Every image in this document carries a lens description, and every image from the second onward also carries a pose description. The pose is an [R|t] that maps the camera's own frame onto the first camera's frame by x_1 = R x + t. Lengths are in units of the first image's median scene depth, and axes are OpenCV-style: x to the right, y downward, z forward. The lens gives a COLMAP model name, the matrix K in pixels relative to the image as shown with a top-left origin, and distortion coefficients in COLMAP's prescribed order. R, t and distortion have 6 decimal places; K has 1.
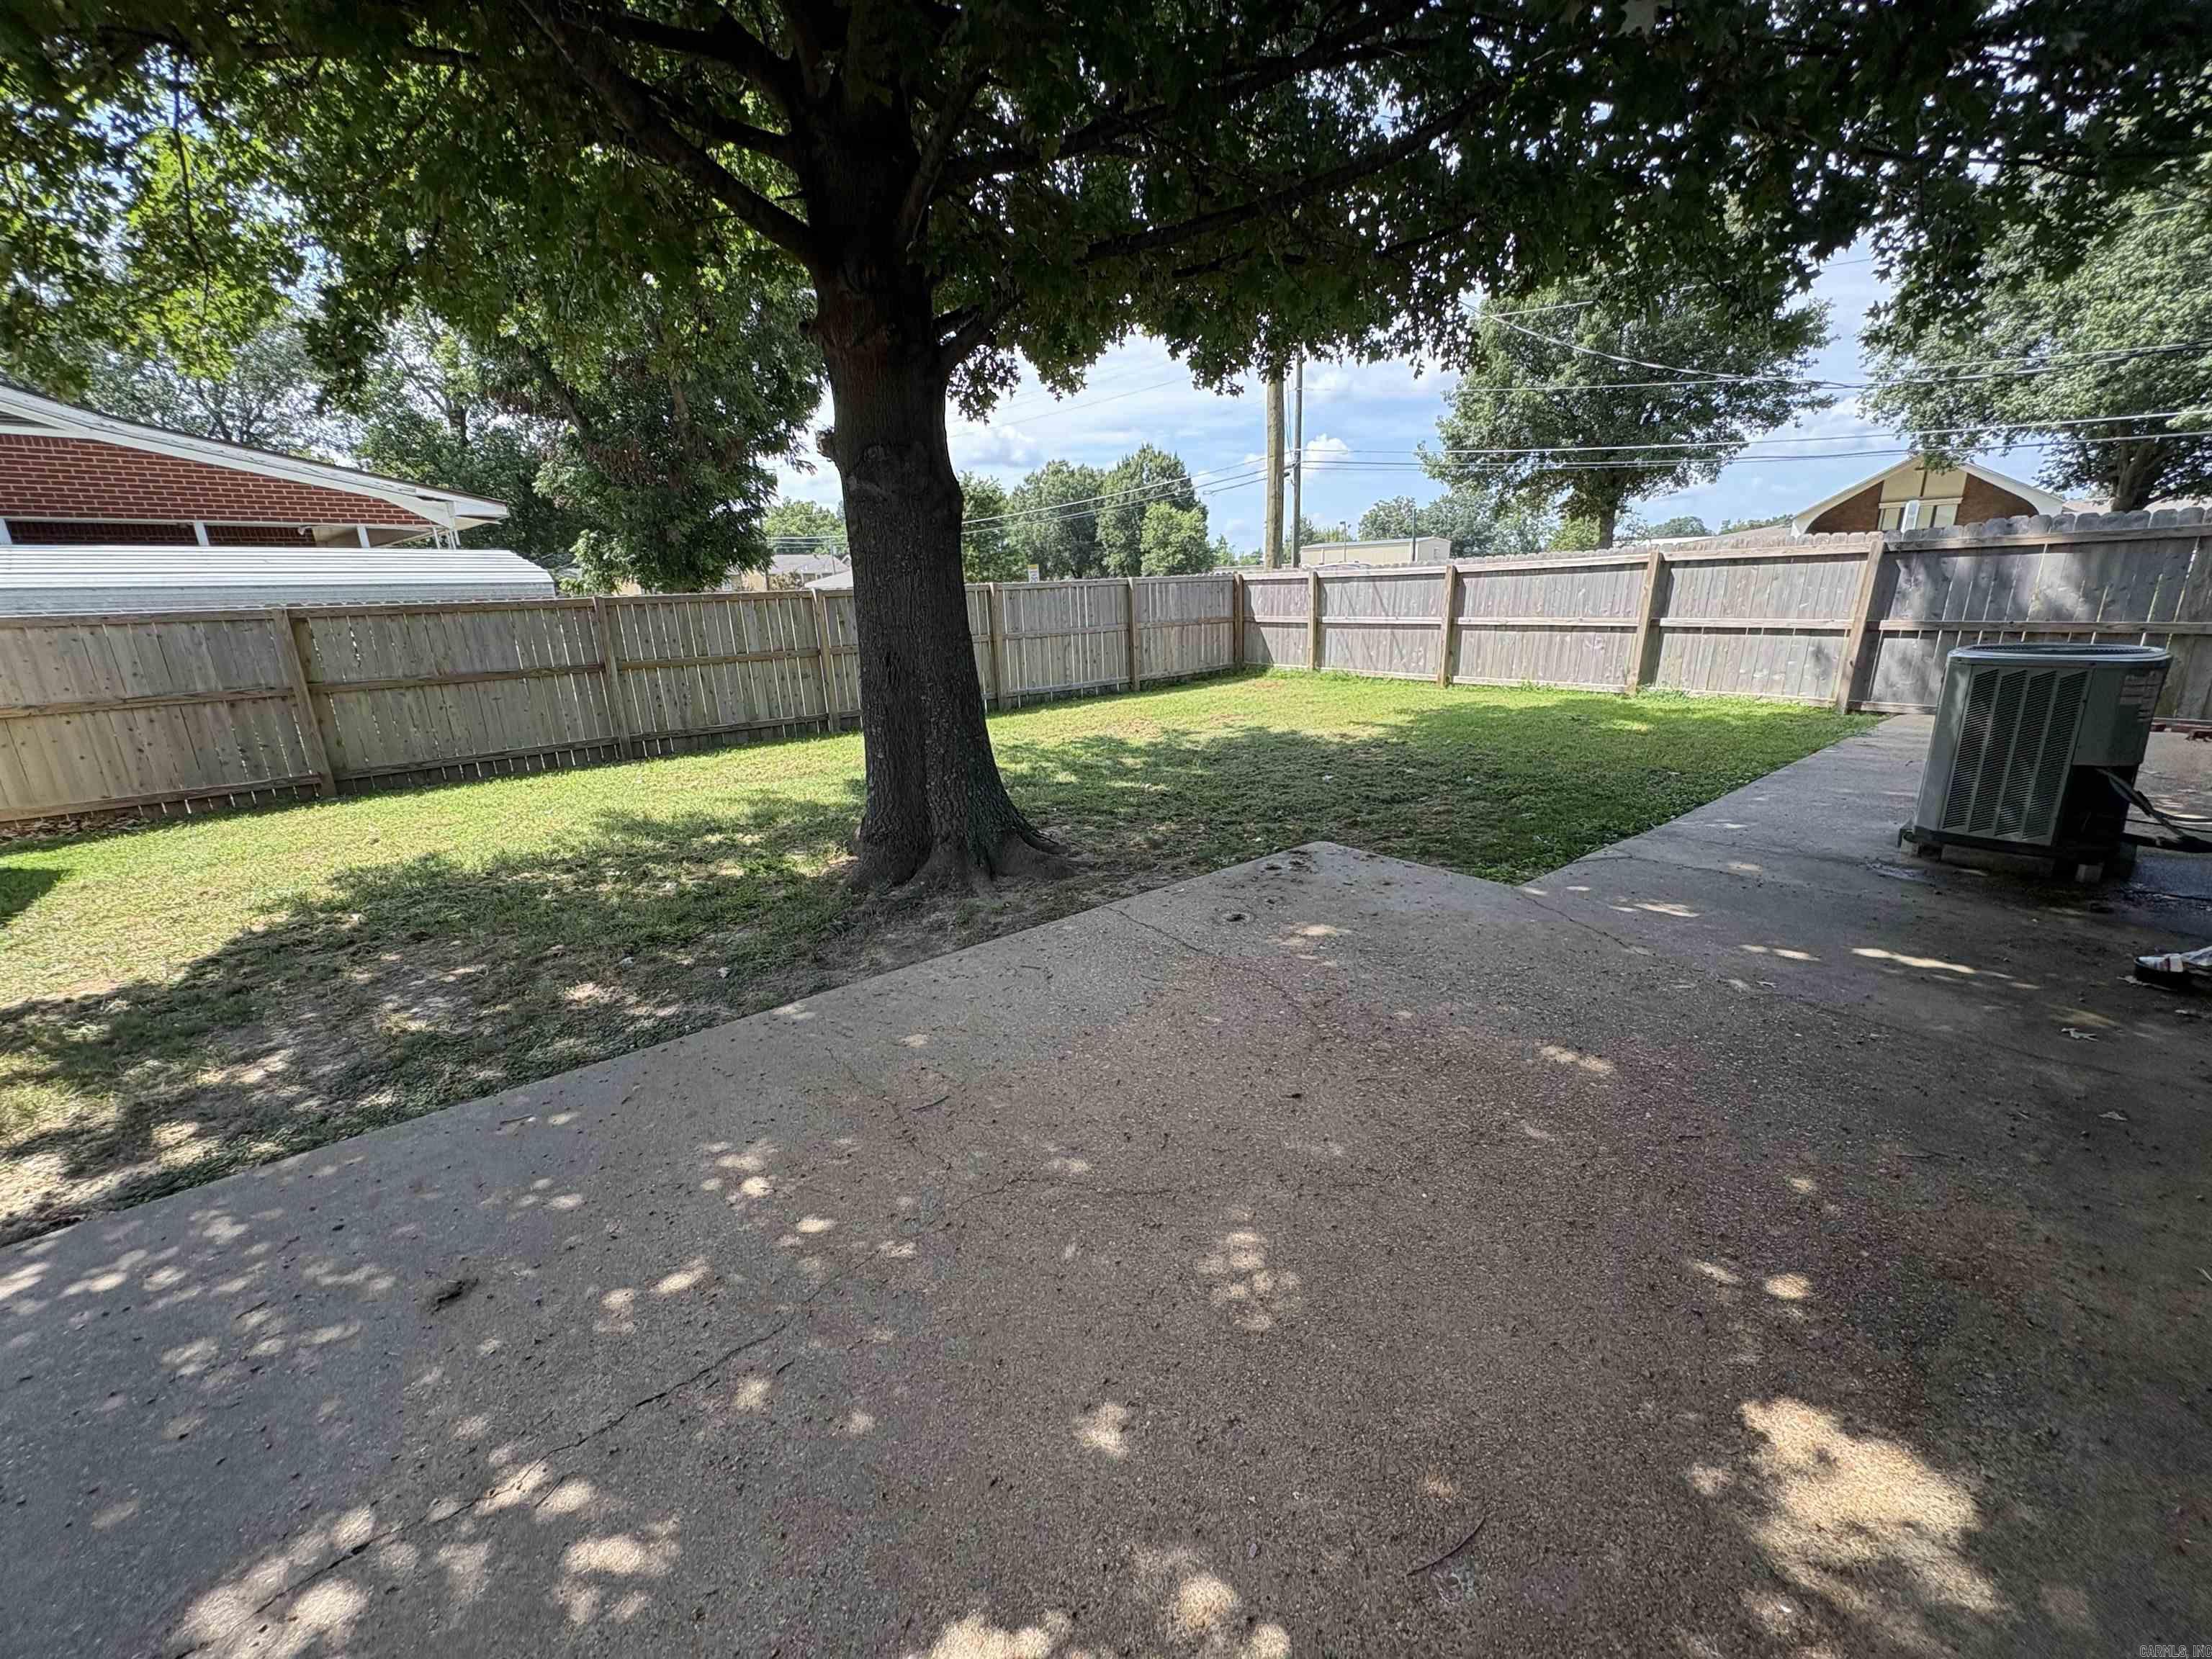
lens RADIAL K [[884.4, 0, 1102.1], [0, 884.4, 831.6], [0, 0, 1]] dist [-0.000406, 0.000405]
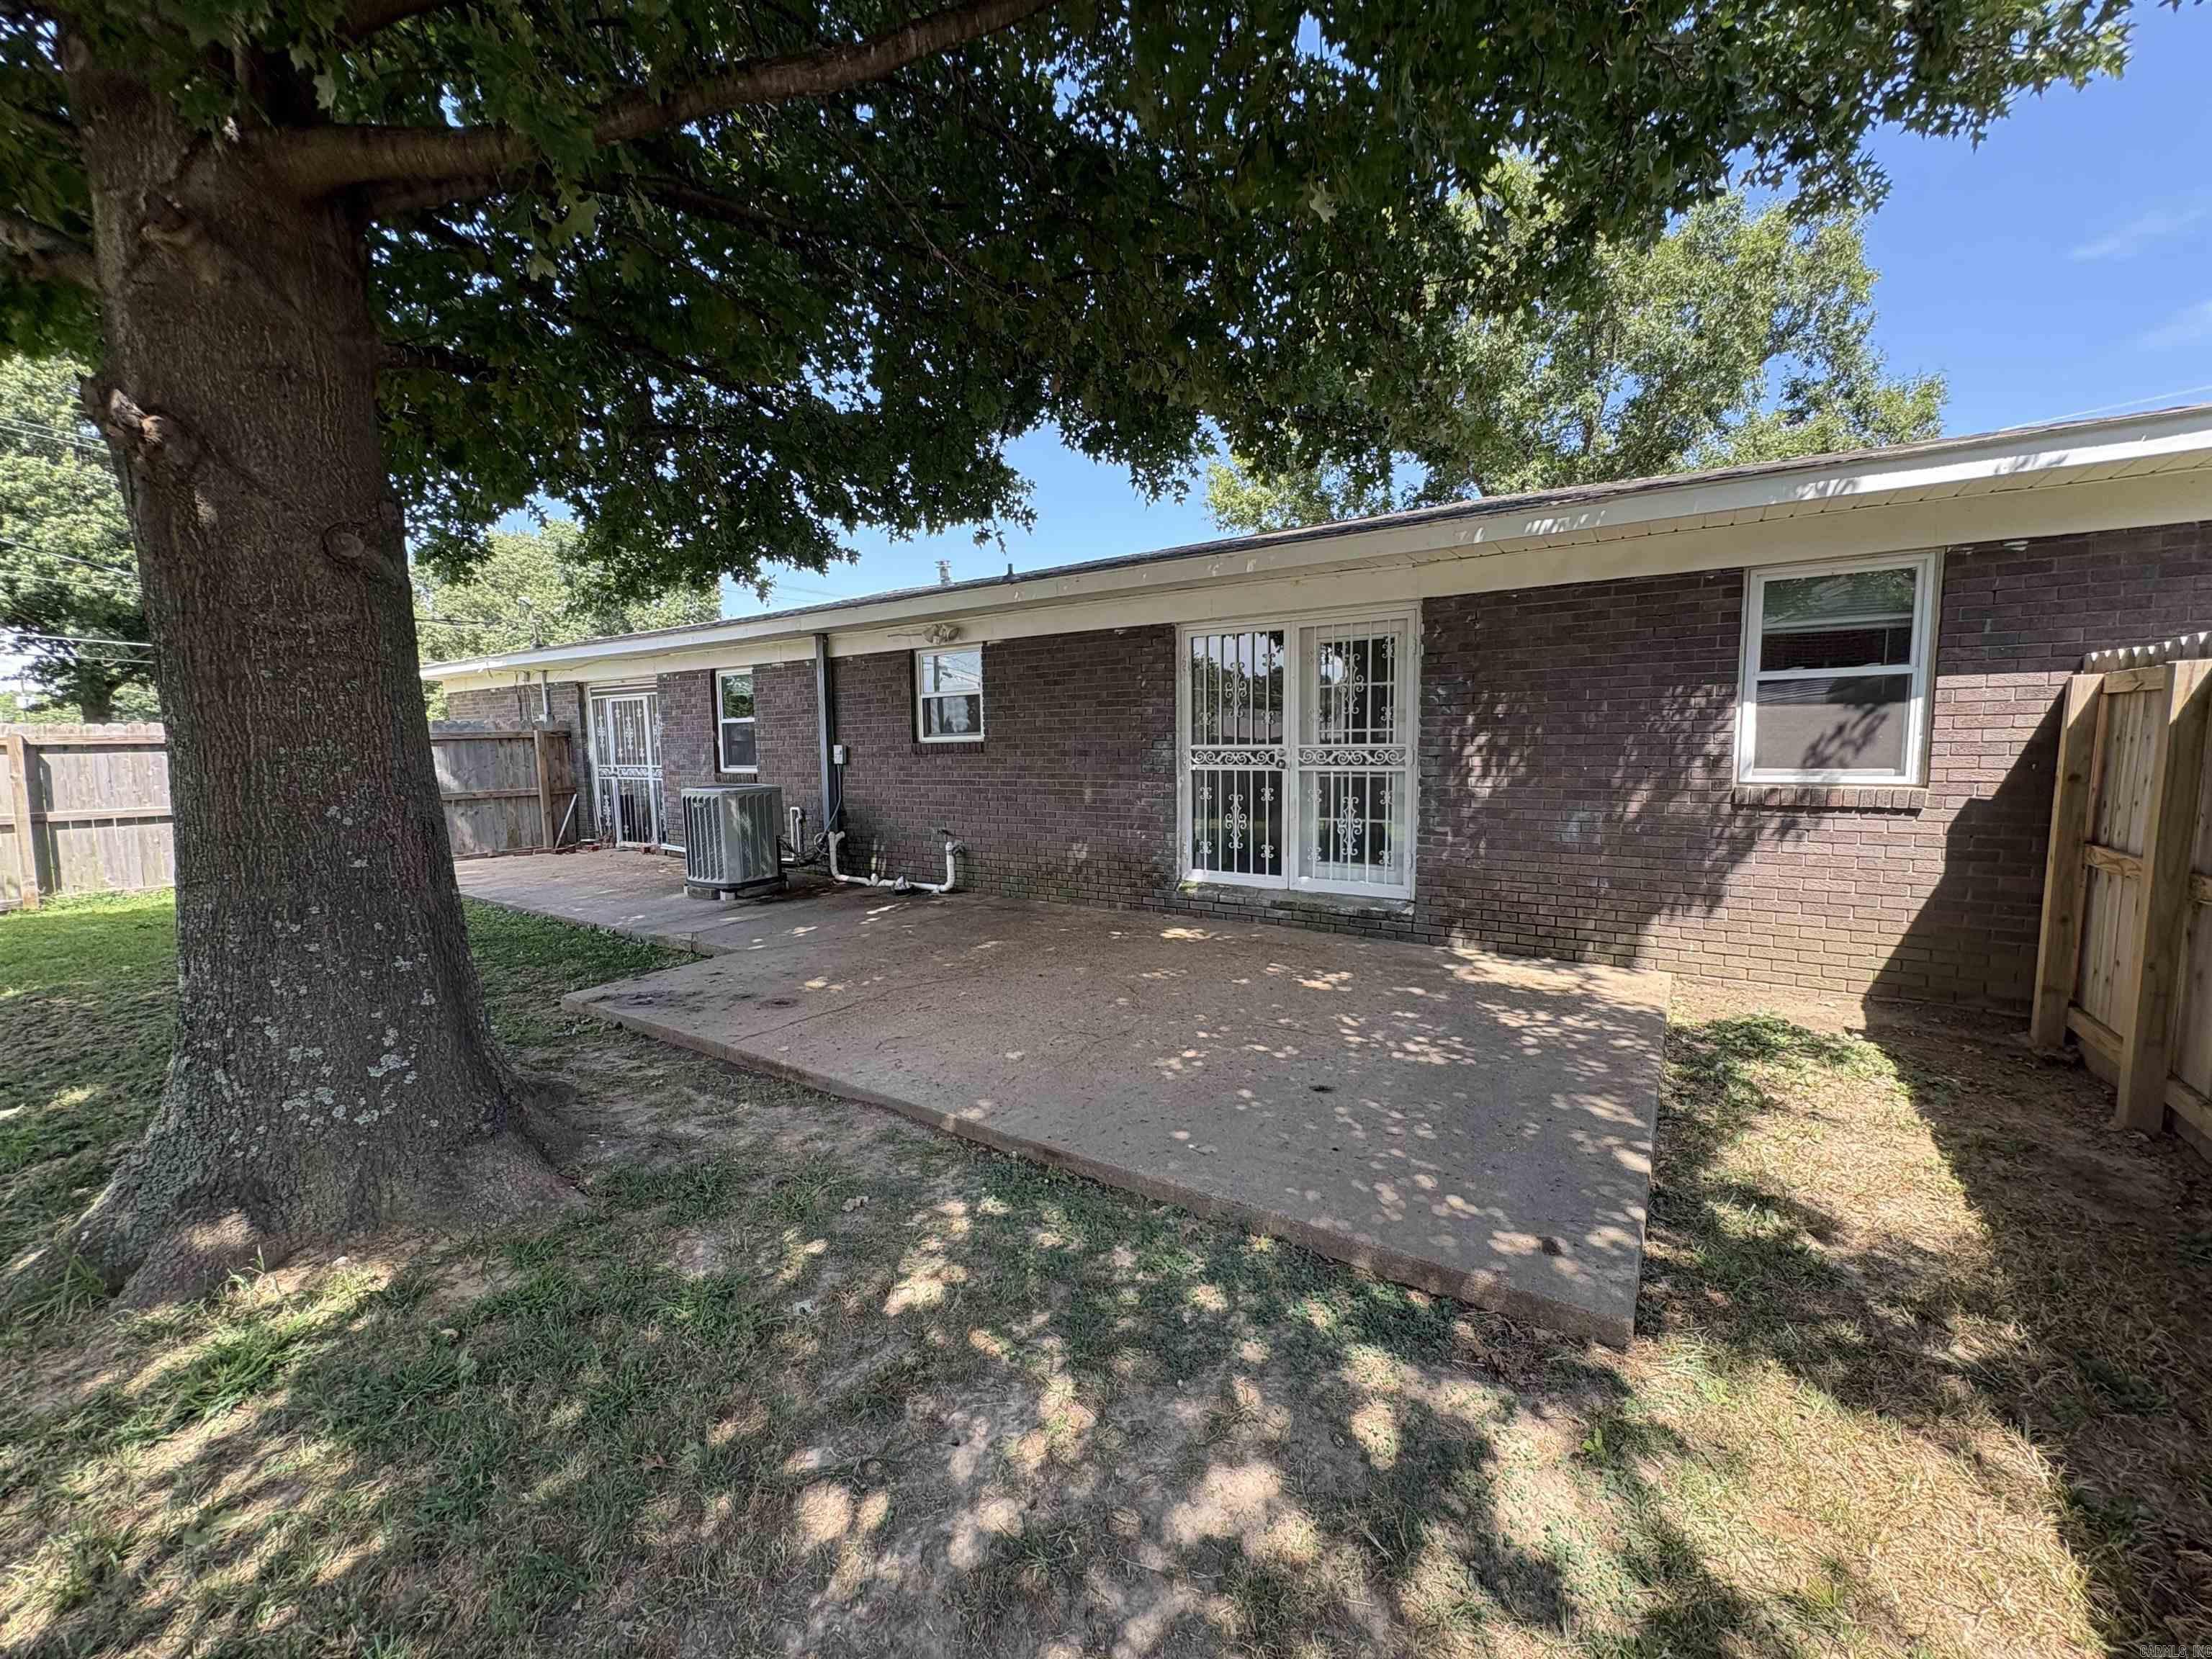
lens RADIAL K [[884.4, 0, 1098.5], [0, 884.4, 830.6], [0, 0, 1]] dist [-0.000406, 0.000405]
pose [[-0.314737, -0.058775, 0.947357, -1.588216], [0.279723, 0.948012, 0.151747, -0.267644], [-0.907026, 0.312758, -0.281934, 1.228928]]
